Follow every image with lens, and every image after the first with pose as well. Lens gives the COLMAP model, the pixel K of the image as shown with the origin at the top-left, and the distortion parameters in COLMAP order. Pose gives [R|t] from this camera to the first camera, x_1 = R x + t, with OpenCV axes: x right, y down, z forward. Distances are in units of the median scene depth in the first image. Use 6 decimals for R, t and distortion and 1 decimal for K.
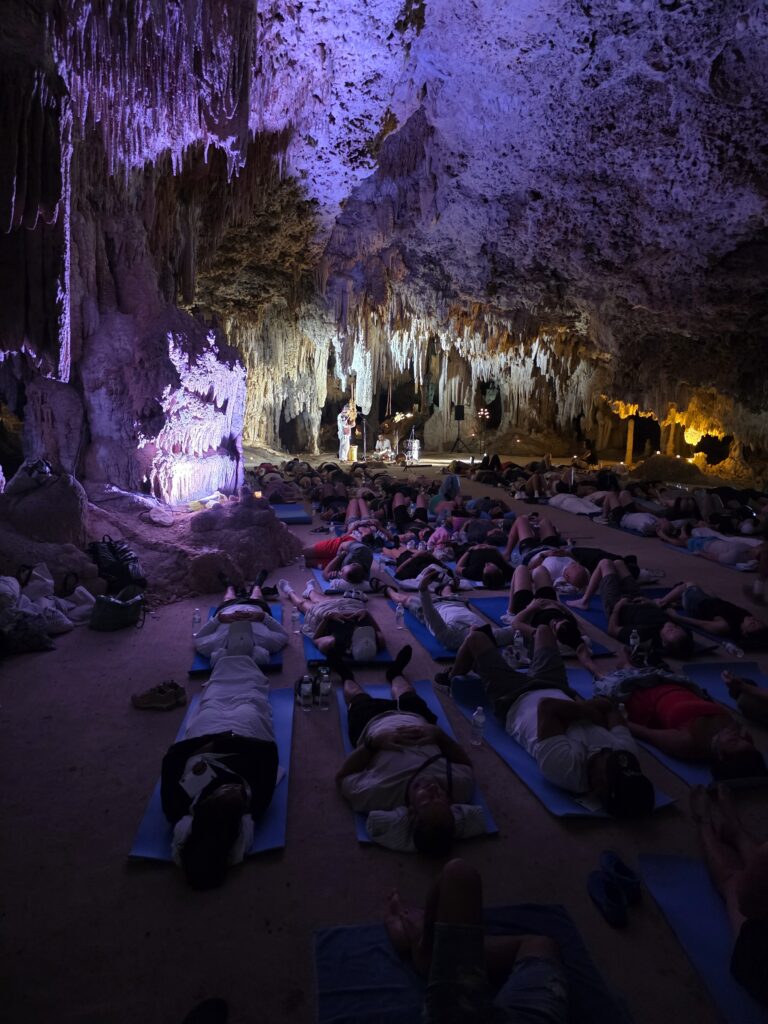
lens RADIAL K [[686.1, 0, 379.1], [0, 686.1, 511.1], [0, 0, 1]] dist [0.067387, -0.070493]
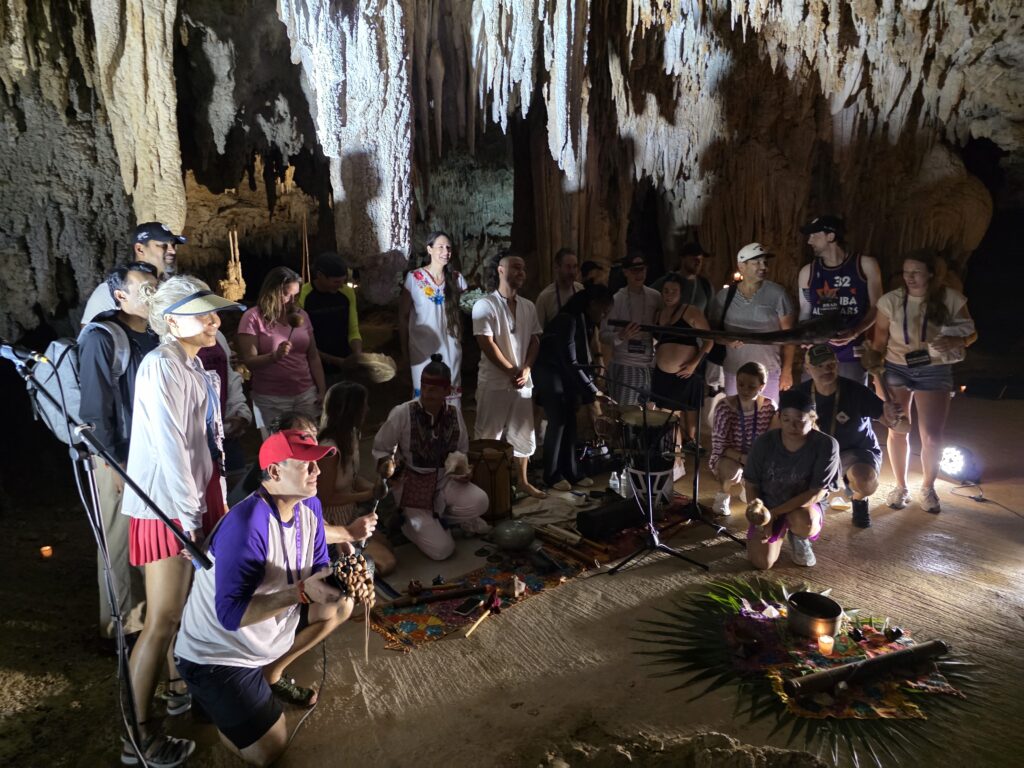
lens RADIAL K [[686.1, 0, 510.8], [0, 686.1, 367.2], [0, 0, 1]] dist [0.067387, -0.070493]
pose [[0.934383, -0.089141, 0.344939, -0.066586], [0.092184, 0.995713, 0.007605, -0.129657], [-0.344138, 0.024691, 0.938594, 0.847506]]
